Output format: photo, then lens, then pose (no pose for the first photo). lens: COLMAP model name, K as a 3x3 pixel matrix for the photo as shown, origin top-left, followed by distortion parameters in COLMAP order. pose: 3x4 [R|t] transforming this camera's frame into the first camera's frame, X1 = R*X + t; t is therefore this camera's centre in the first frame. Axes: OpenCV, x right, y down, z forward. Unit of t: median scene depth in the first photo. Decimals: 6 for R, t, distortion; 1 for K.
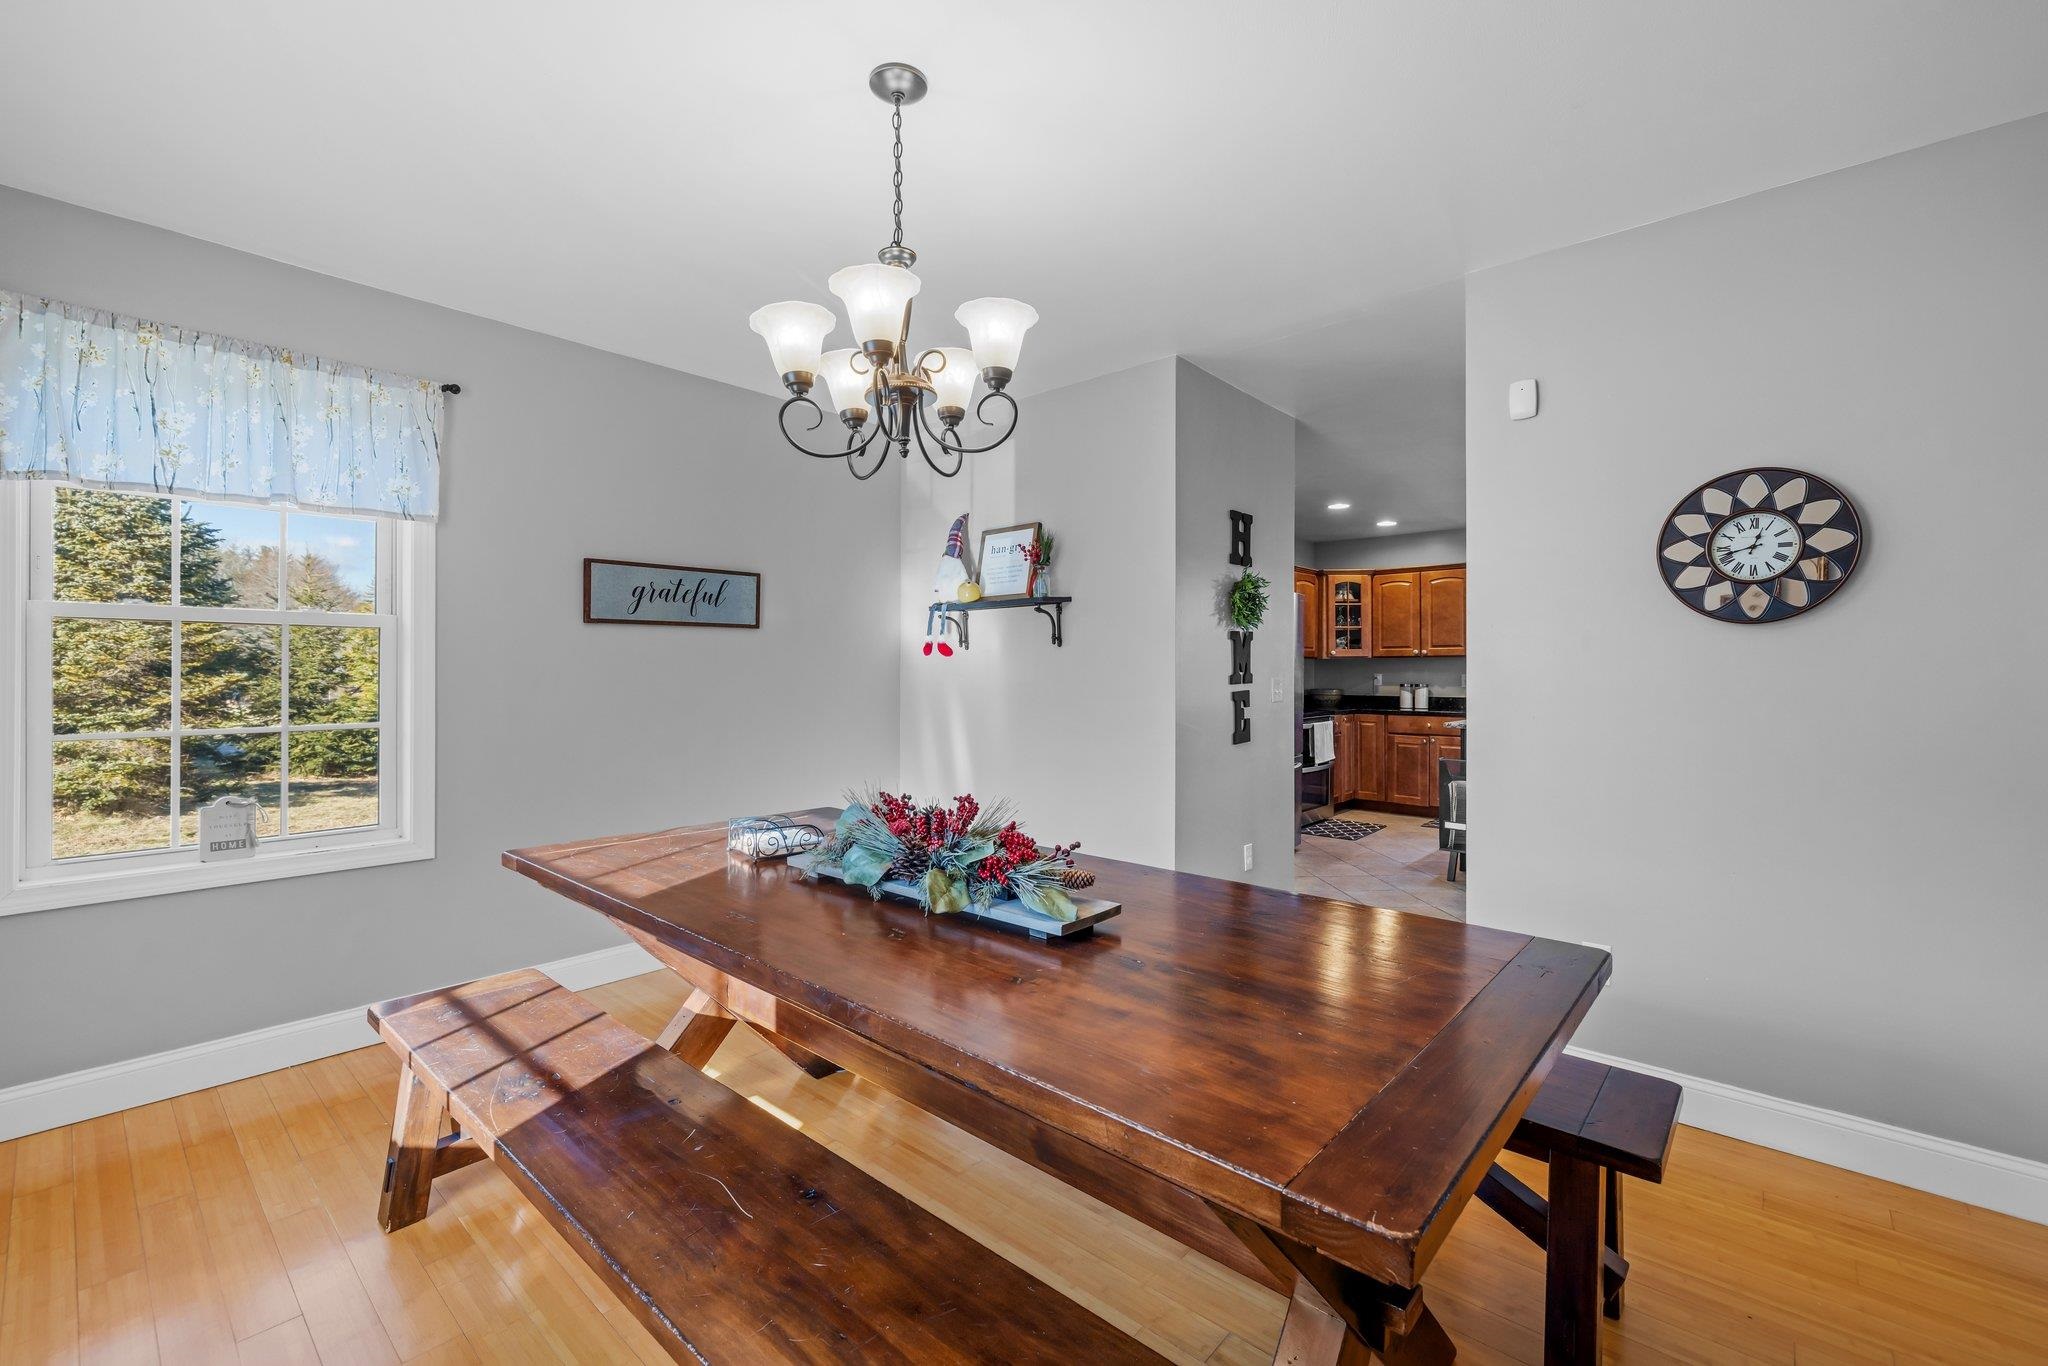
lens RADIAL K [[860.2, 0, 1037.4], [0, 860.2, 677.7], [0, 0, 1]] dist [-0.003222, -0.000252]
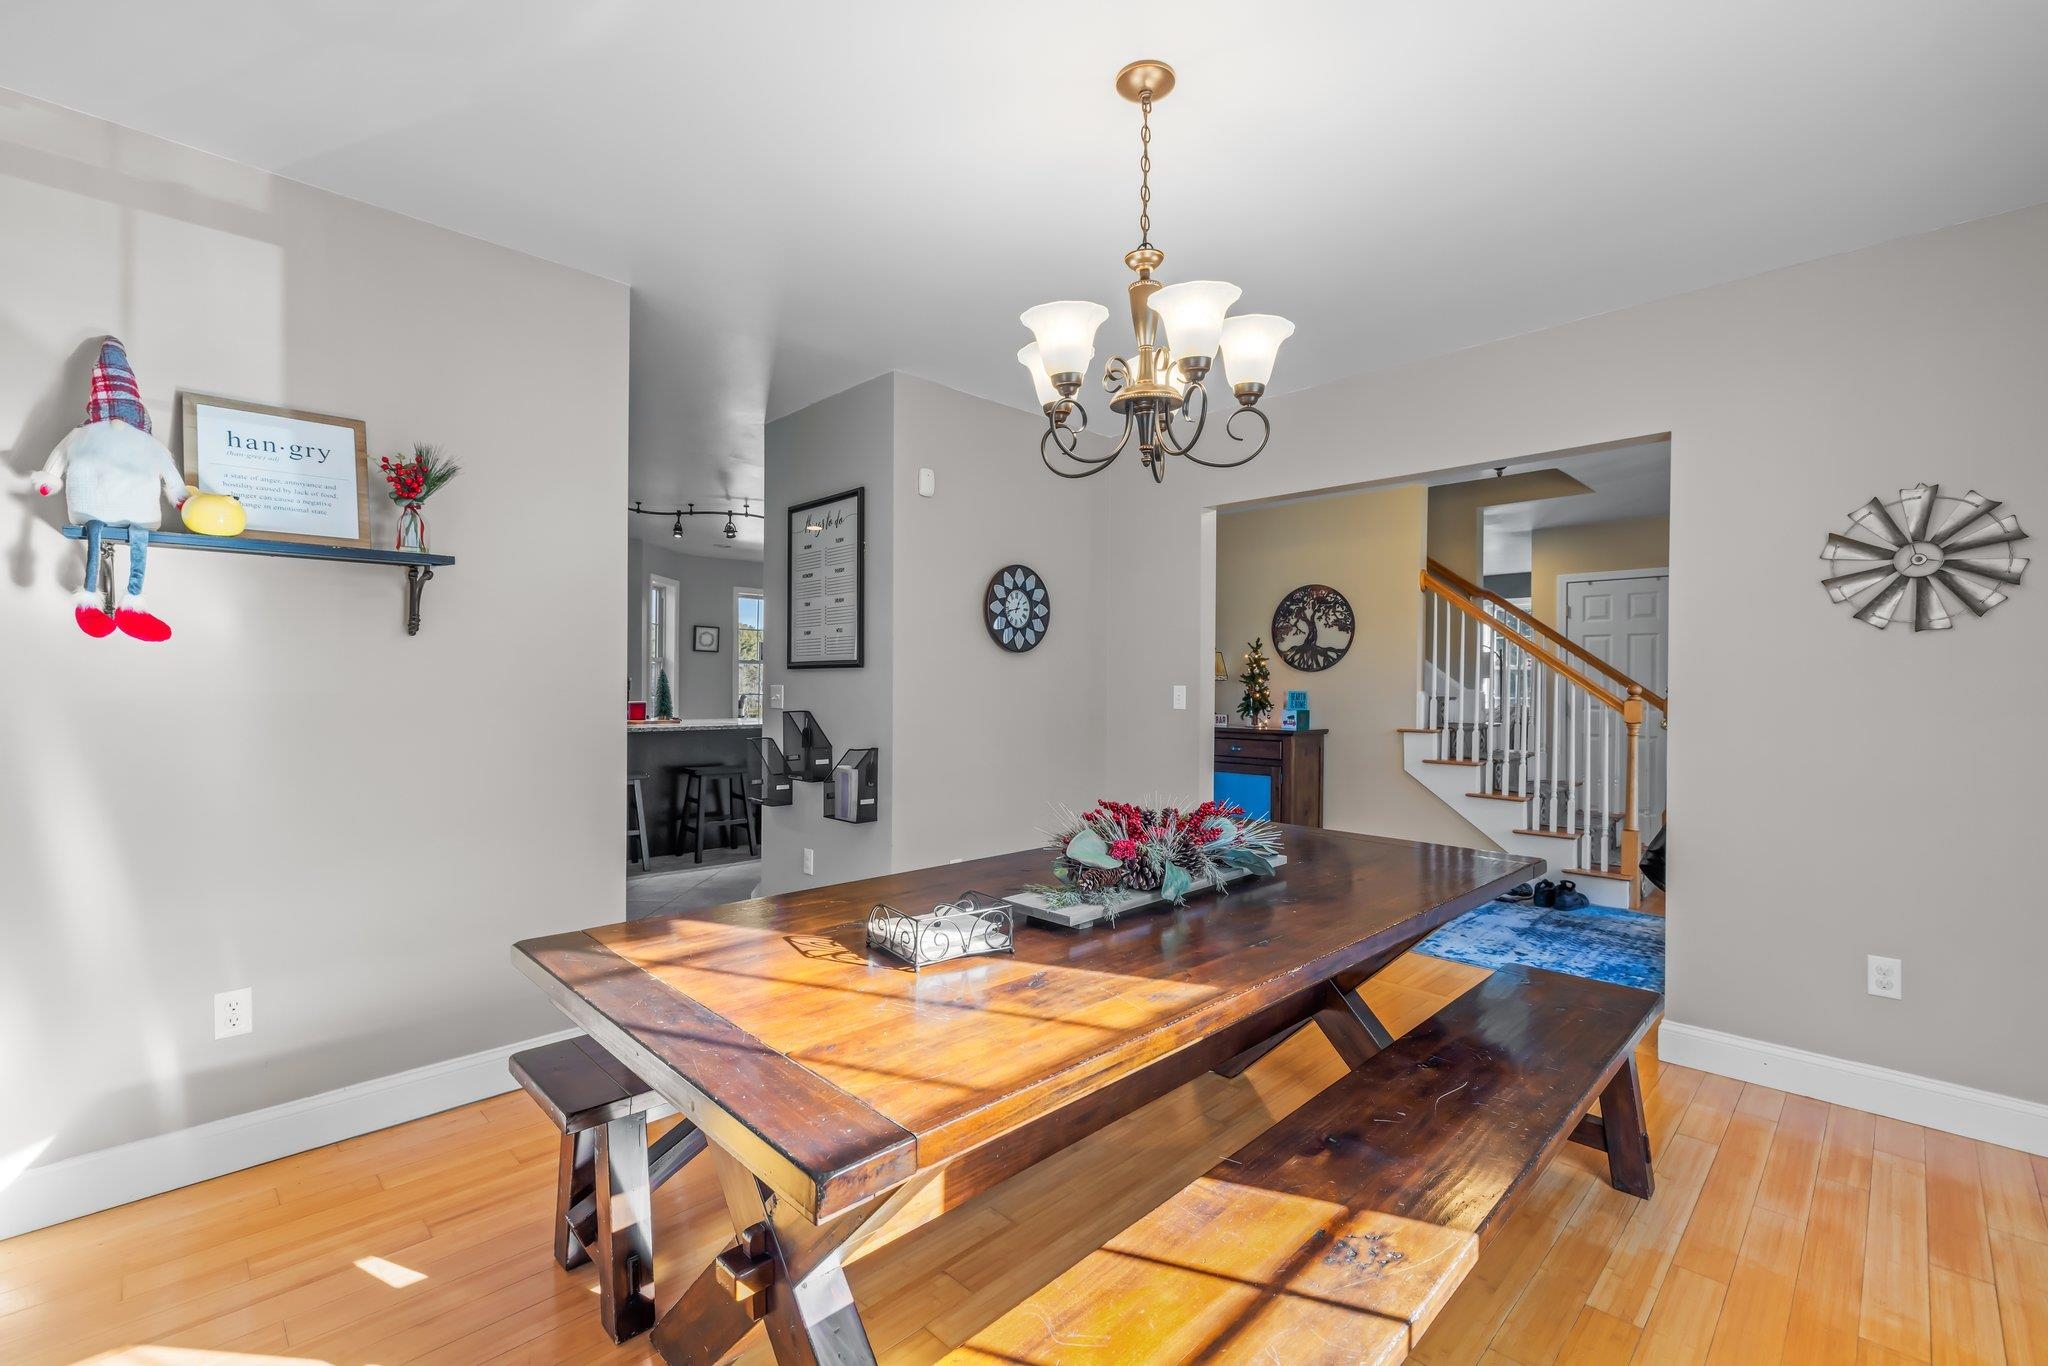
lens RADIAL K [[860.2, 0, 1032.6], [0, 860.2, 694.9], [0, 0, 1]] dist [-0.003222, -0.000252]
pose [[0.056390, -0.015276, 0.998292, -0.926577], [0.002437, 0.999882, 0.015163, -0.002140], [-0.998406, 0.001577, 0.056420, 0.859567]]
